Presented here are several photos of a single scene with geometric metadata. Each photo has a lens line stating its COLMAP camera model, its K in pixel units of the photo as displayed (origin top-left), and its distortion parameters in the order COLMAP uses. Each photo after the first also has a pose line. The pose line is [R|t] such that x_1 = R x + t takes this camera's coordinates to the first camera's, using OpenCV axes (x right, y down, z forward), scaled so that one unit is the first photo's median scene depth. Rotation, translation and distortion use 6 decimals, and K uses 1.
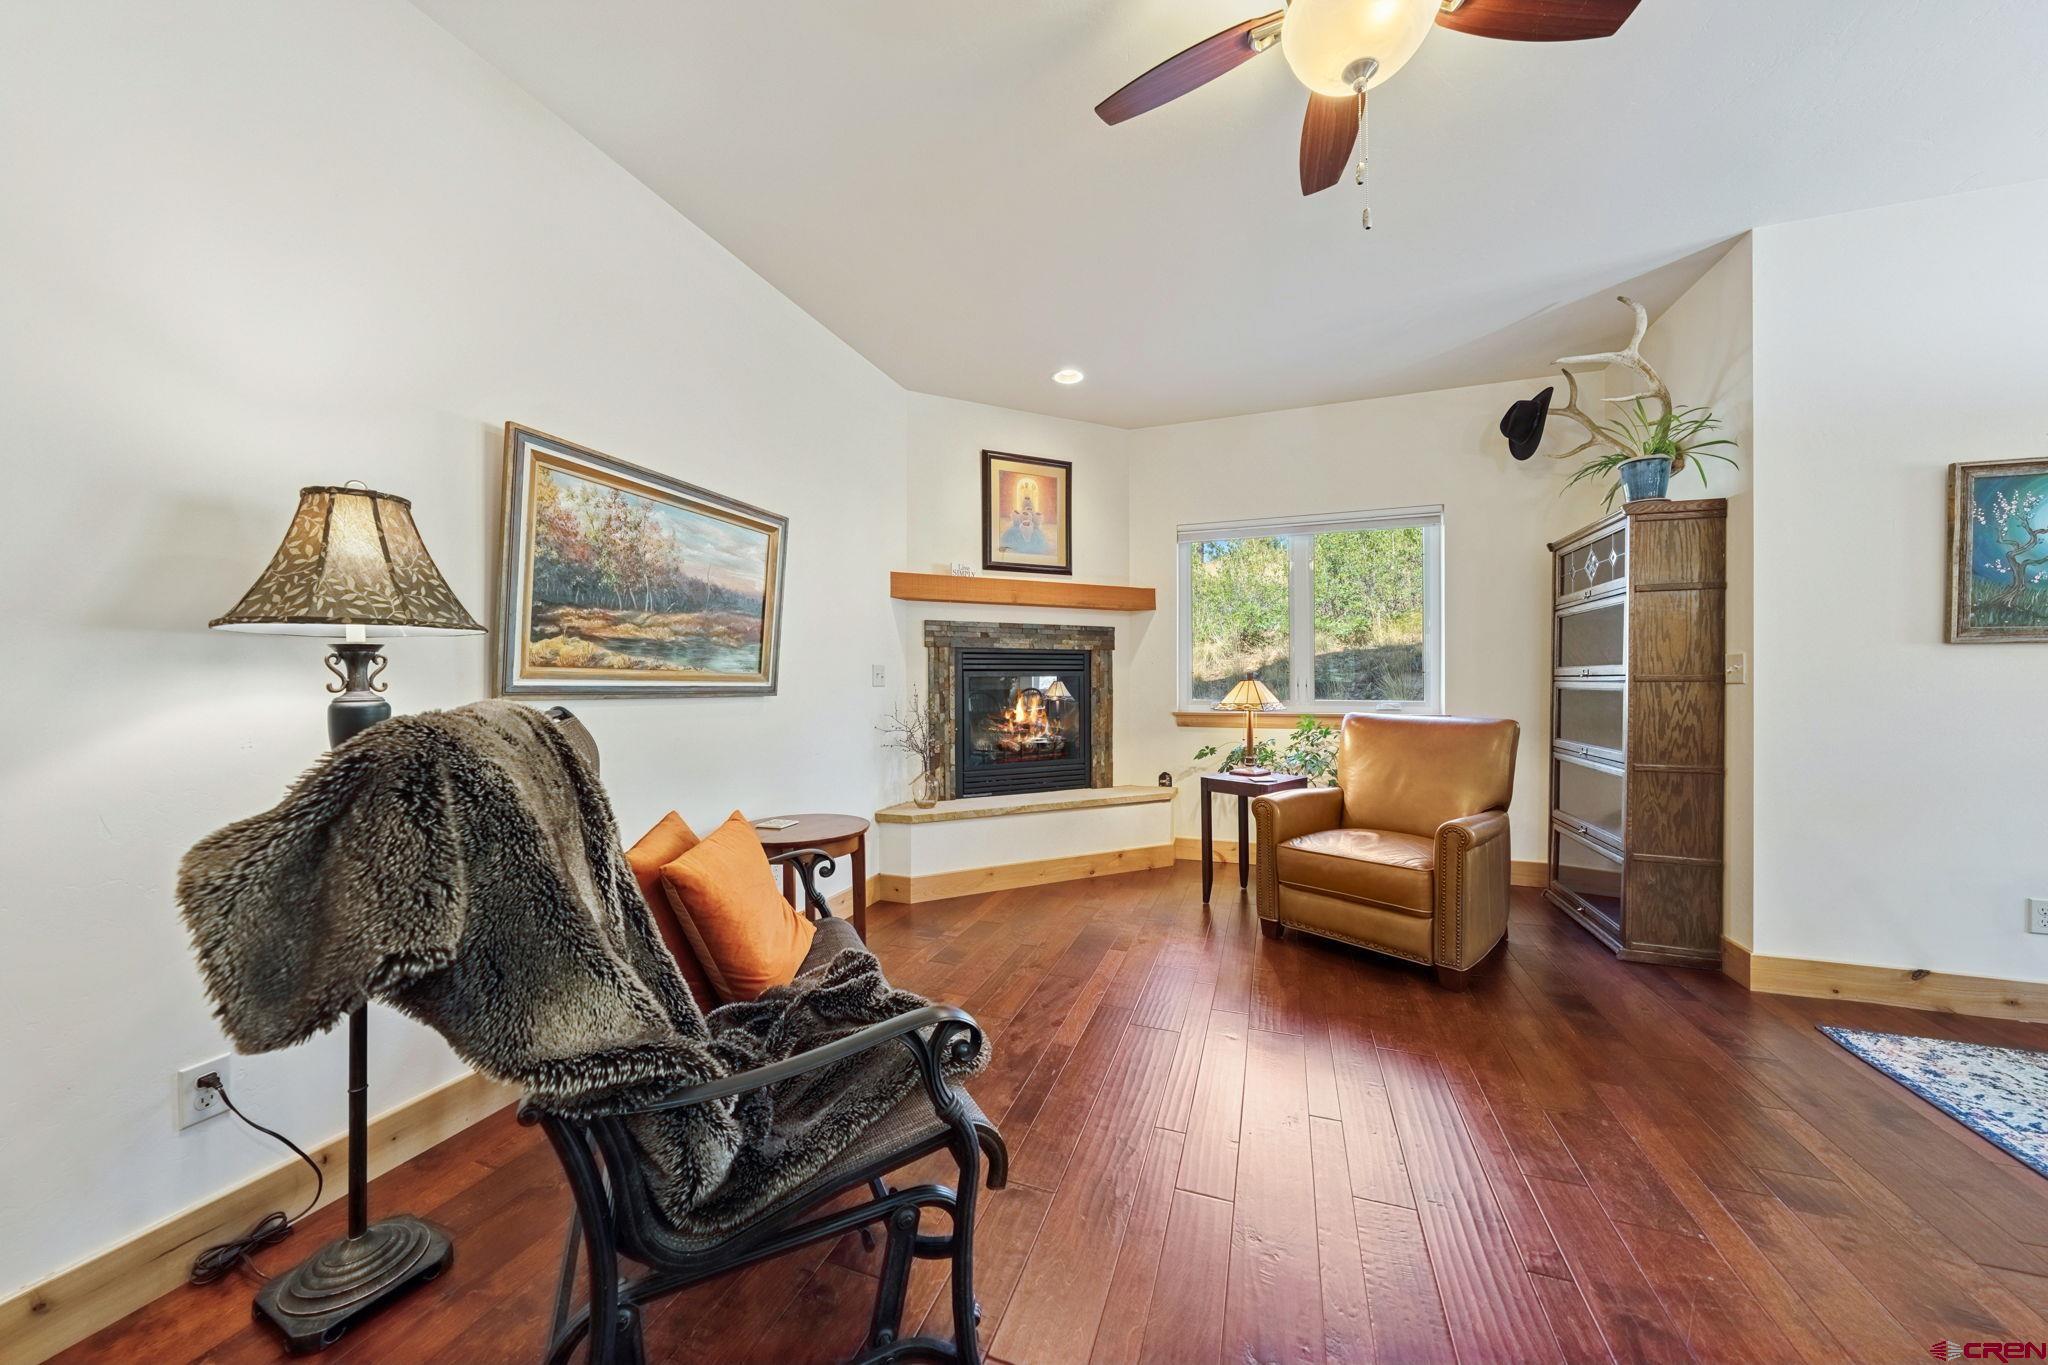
lens RADIAL K [[697.6, 0, 1022.2], [0, 697.6, 679.4], [0, 0, 1]] dist [-0.005969, 0.000375]
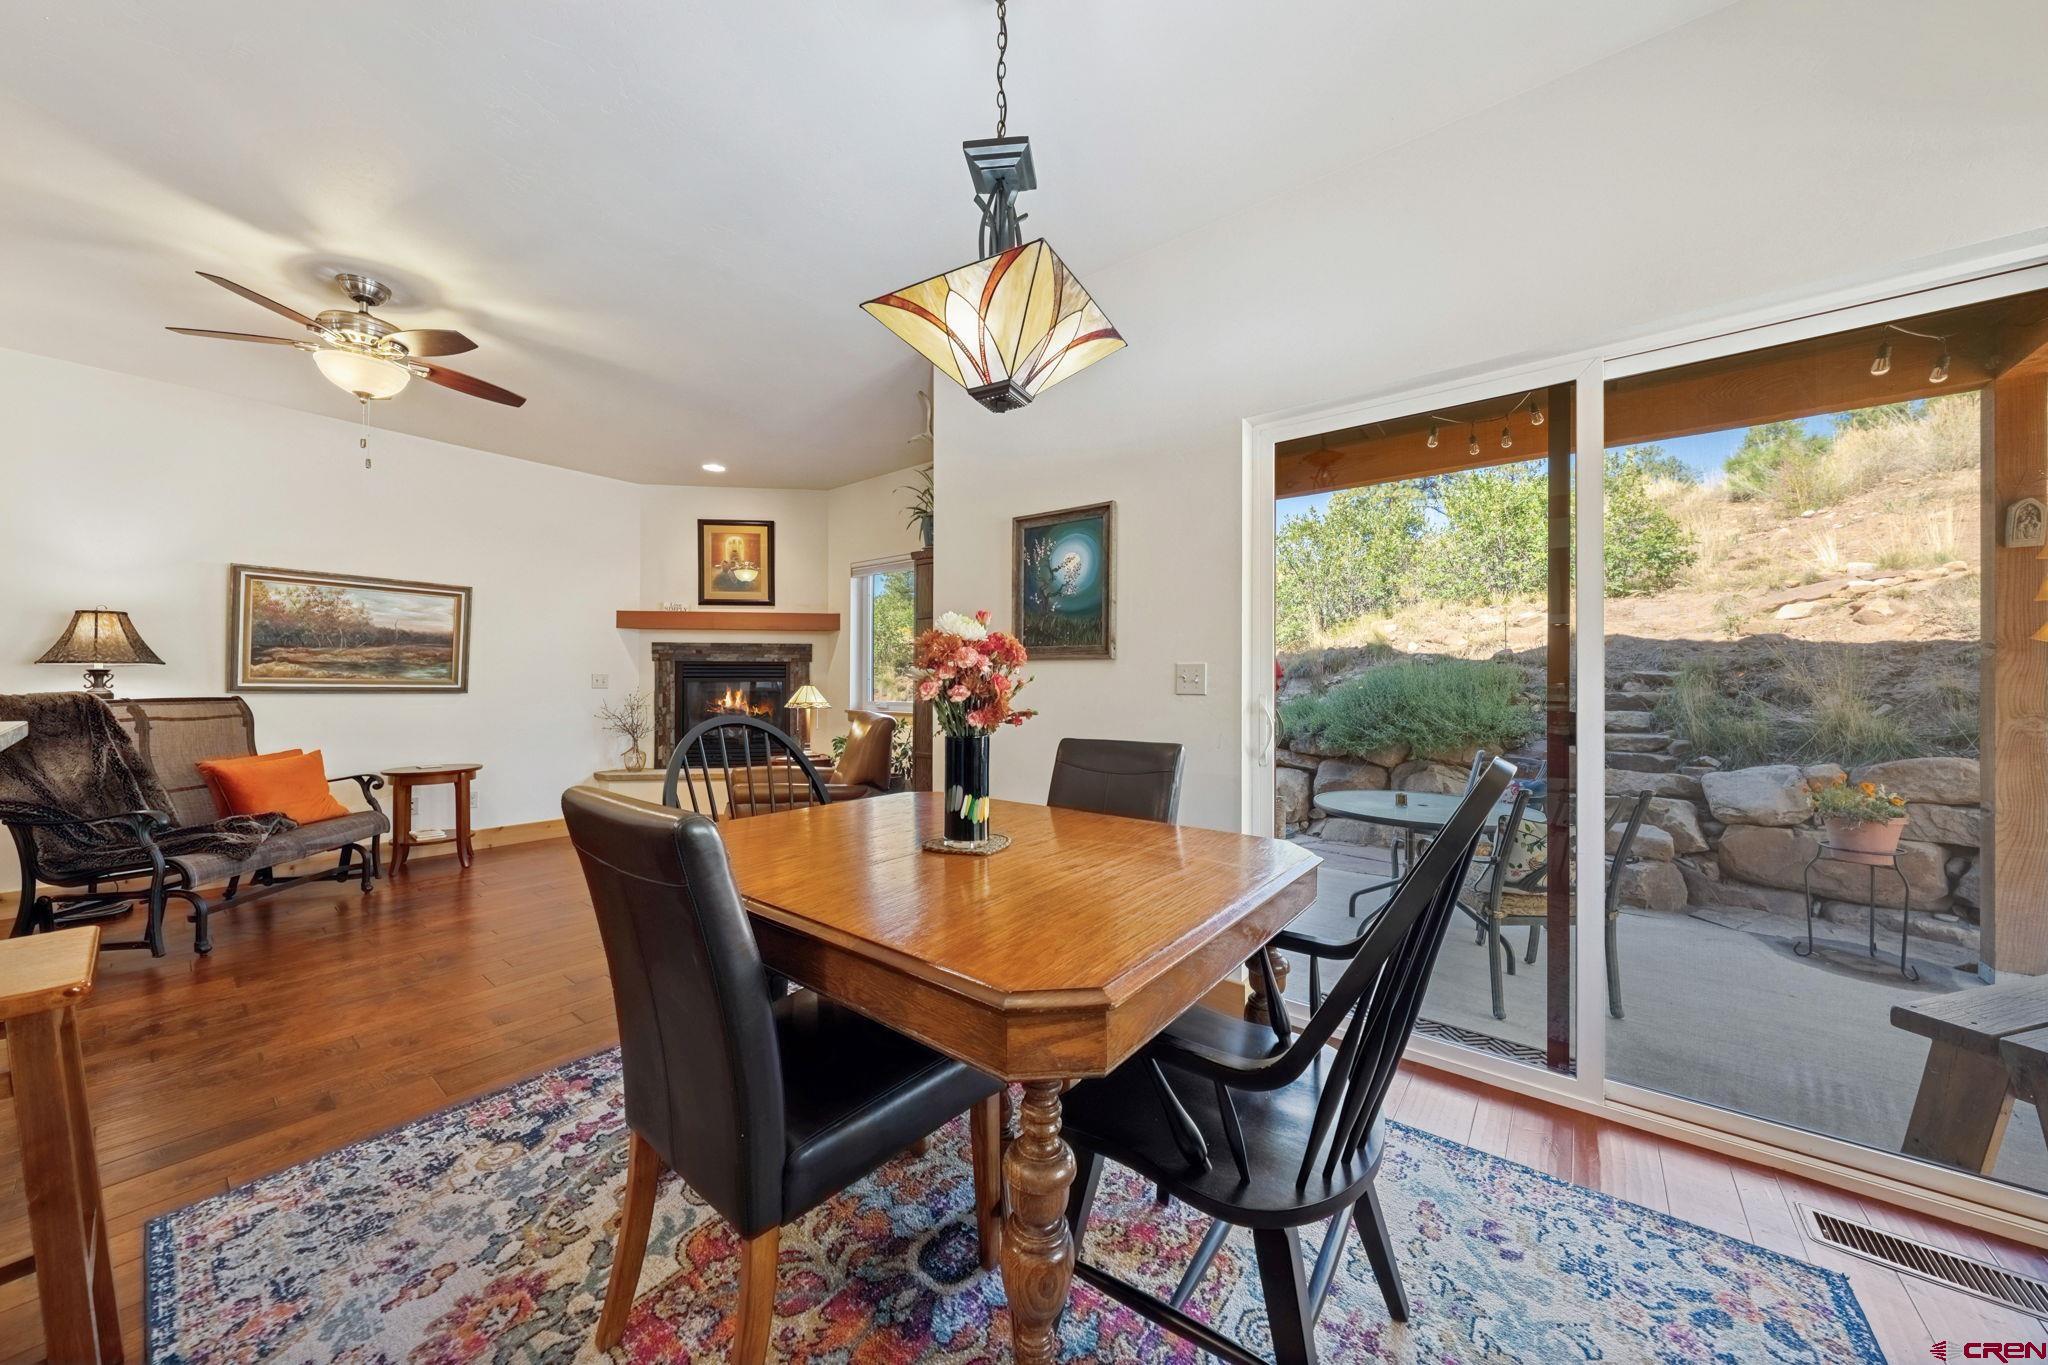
lens RADIAL K [[697.6, 0, 1028.6], [0, 697.6, 679.6], [0, 0, 1]] dist [-0.005969, 0.000375]
pose [[0.949226, 0.003655, -0.314573, 1.514055], [-0.004963, 0.999982, -0.003357, -0.010681], [0.314555, 0.004748, 0.949227, -0.168905]]
